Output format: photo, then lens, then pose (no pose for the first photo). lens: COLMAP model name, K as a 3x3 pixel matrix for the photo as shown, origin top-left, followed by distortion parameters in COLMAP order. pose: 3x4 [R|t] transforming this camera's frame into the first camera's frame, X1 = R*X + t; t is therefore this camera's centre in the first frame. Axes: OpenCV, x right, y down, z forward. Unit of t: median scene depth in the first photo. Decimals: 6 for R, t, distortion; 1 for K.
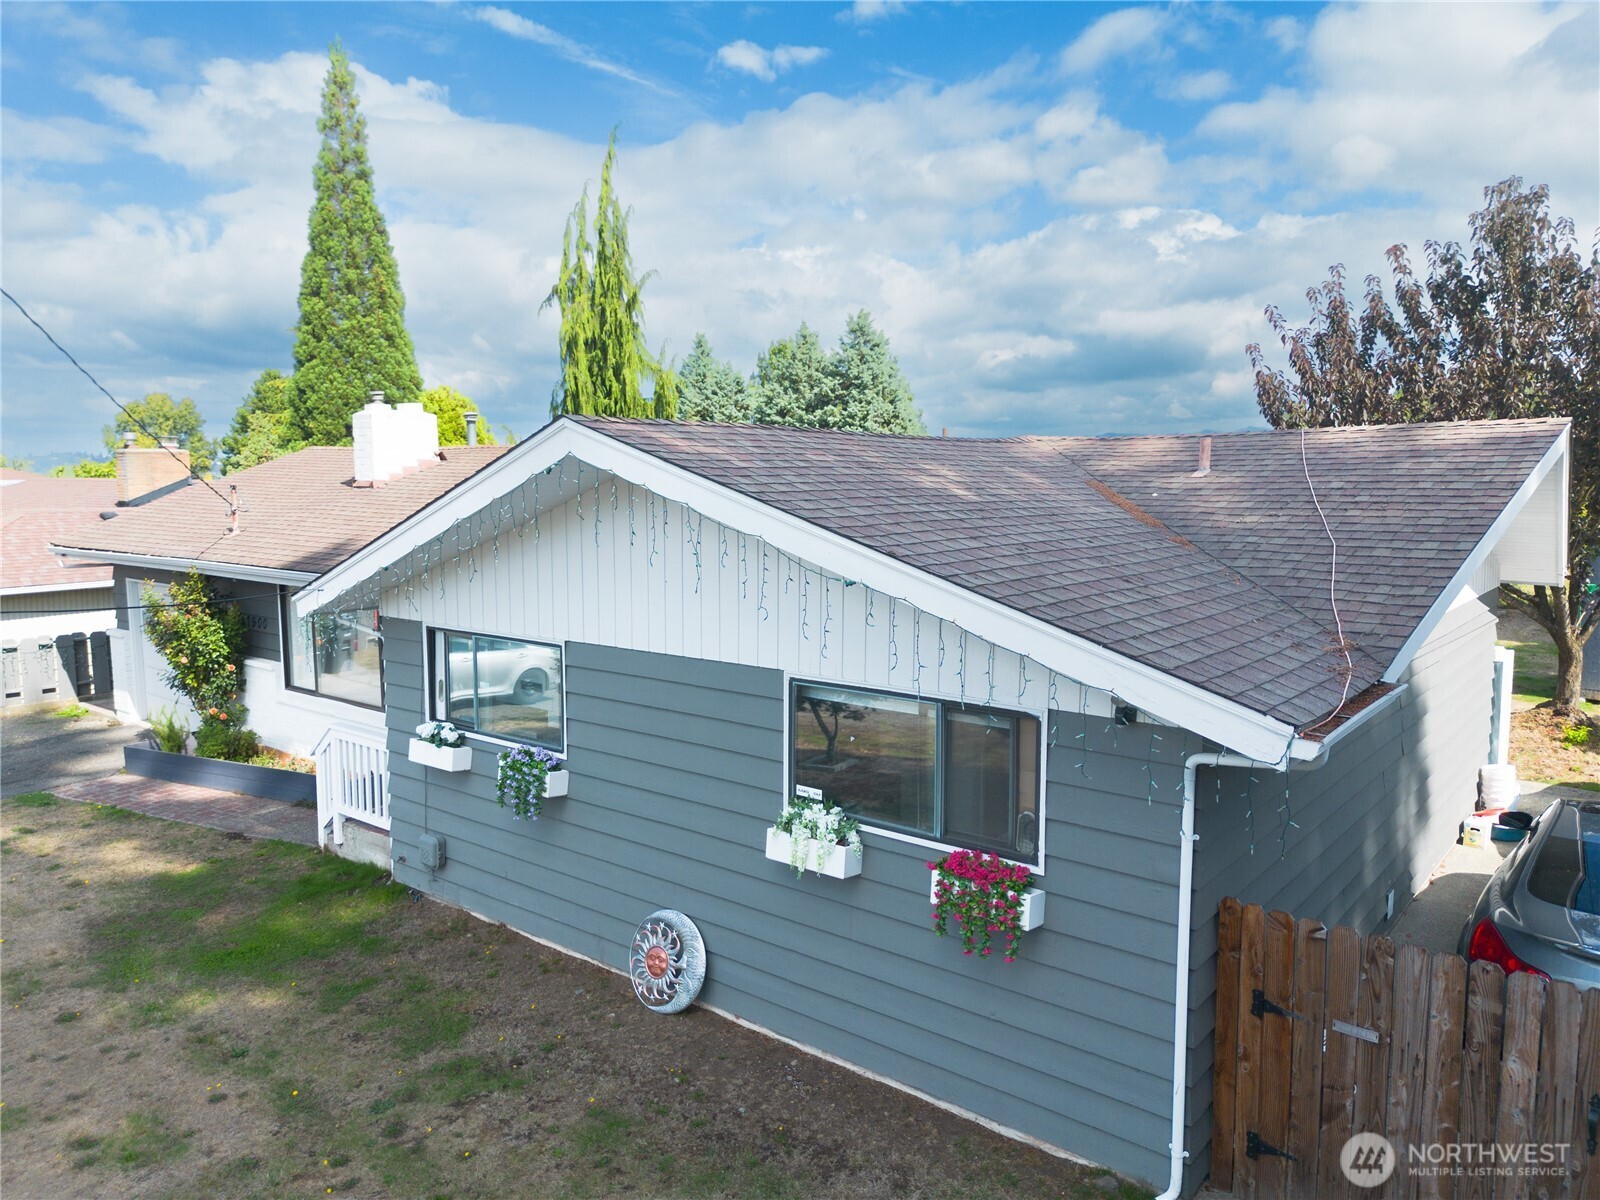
lens RADIAL K [[1125.9, 0, 800.0], [0, 1125.9, 600.0], [0, 0, 1]] dist [0.091999, -0.126060]
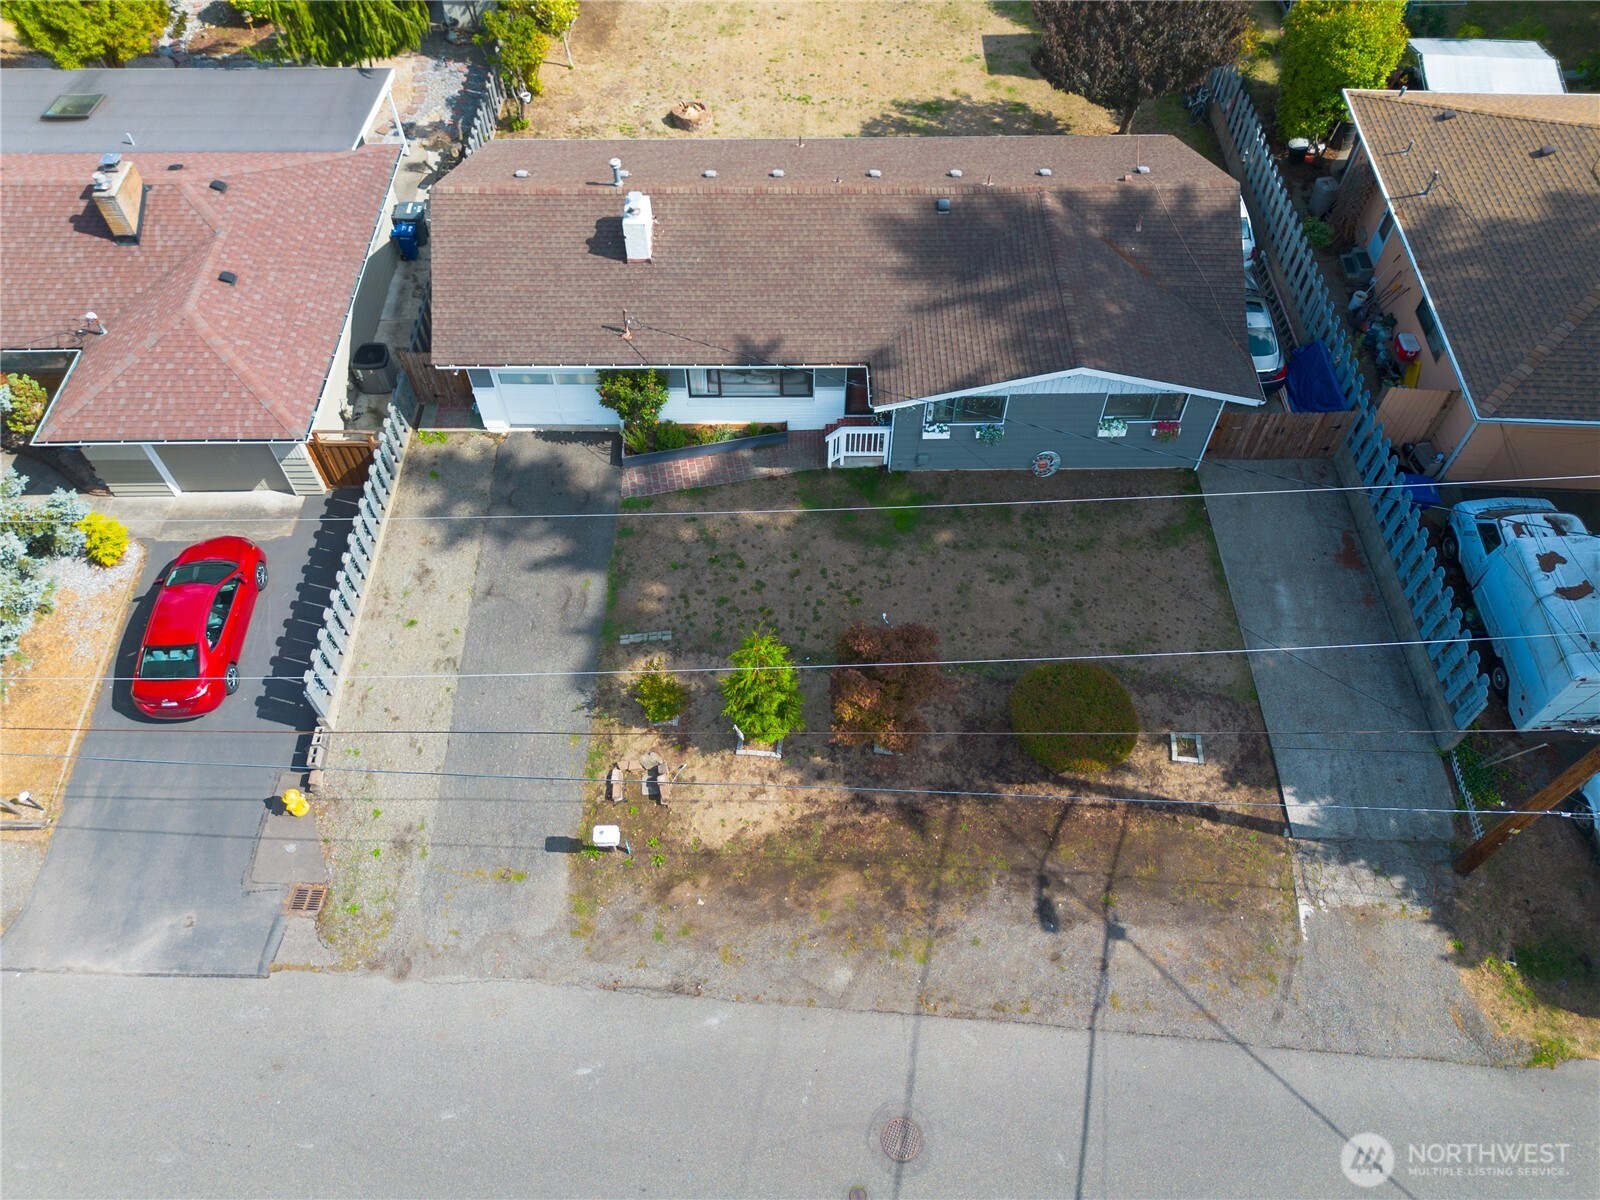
lens RADIAL K [[1125.9, 0, 800.0], [0, 1125.9, 600.0], [0, 0, 1]] dist [0.091999, -0.126060]
pose [[0.779171, -0.511038, 0.362951, -2.354240], [0.079843, 0.655245, 0.751185, -2.226443], [-0.621706, -0.556322, 0.551351, -0.690083]]
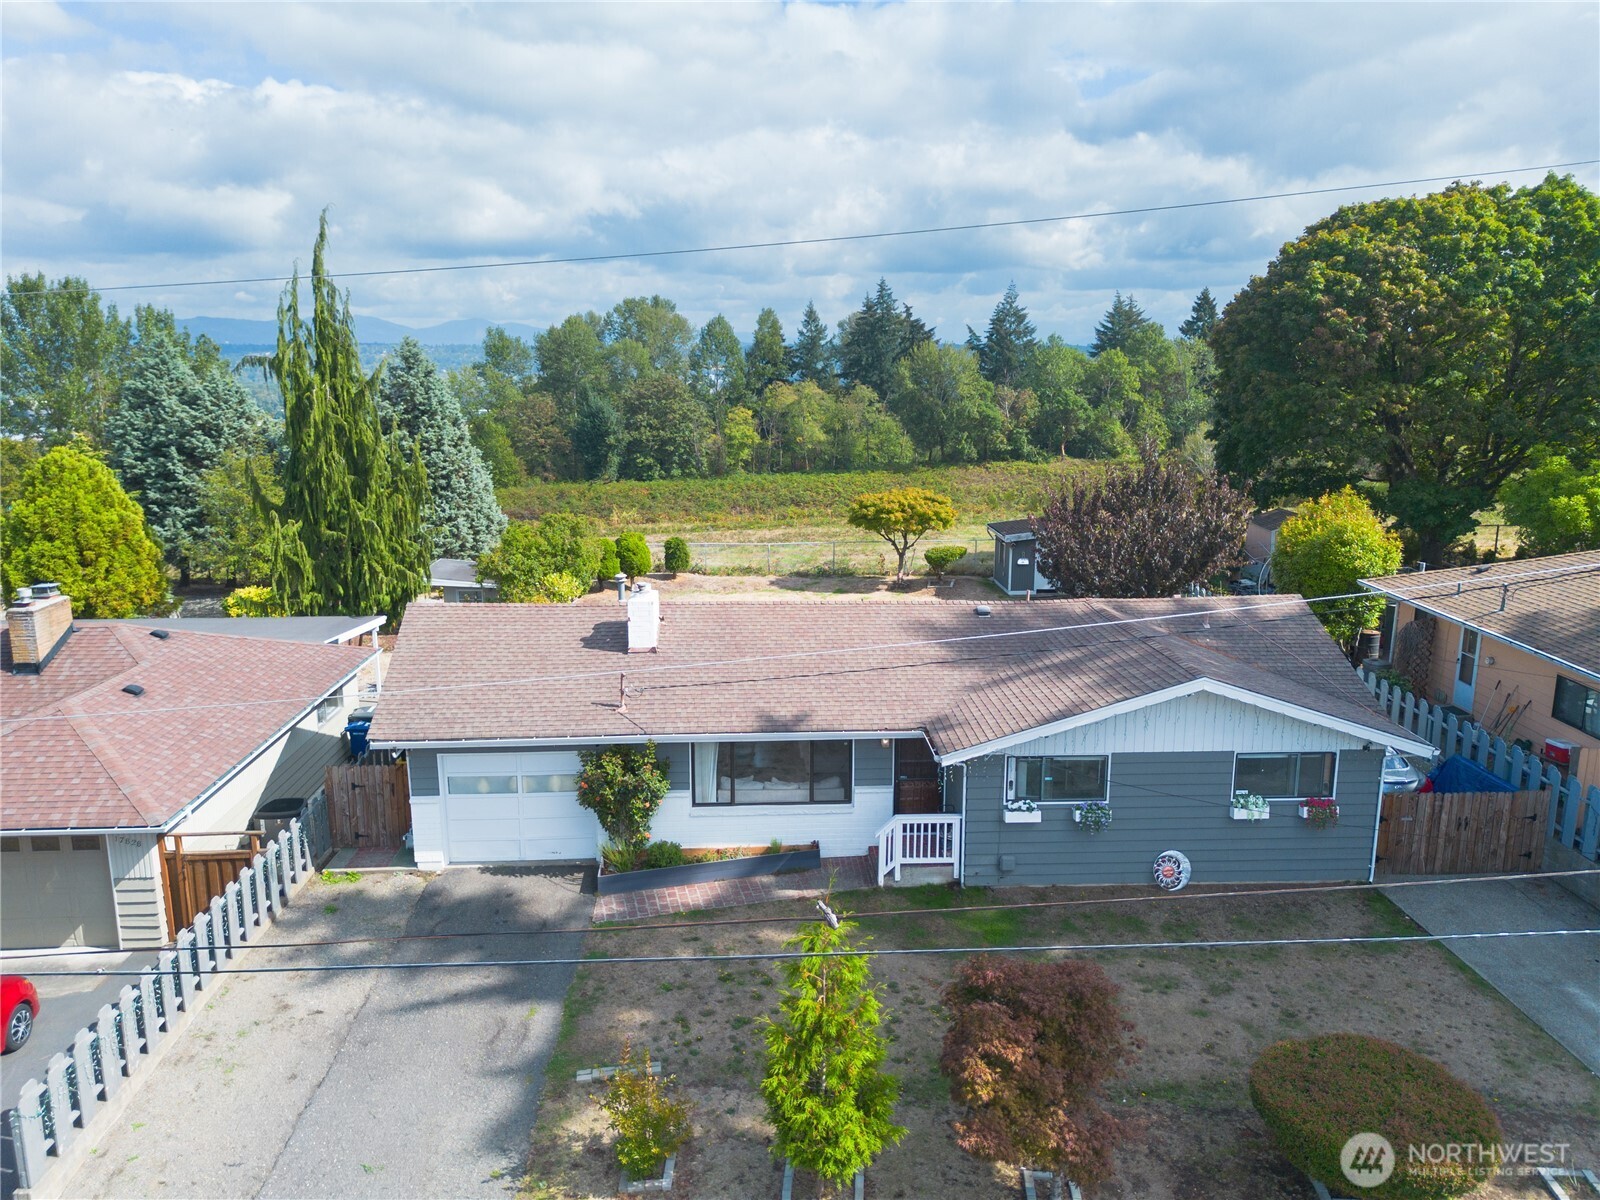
lens RADIAL K [[1127.8, 0, 800.0], [0, 1127.8, 600.0], [0, 0, 1]] dist [0.063640, -0.057260]
pose [[0.749496, -0.138305, 0.647401, -2.535787], [0.078088, 0.989576, 0.121001, -0.713728], [-0.657387, -0.040135, 0.752483, -0.358344]]
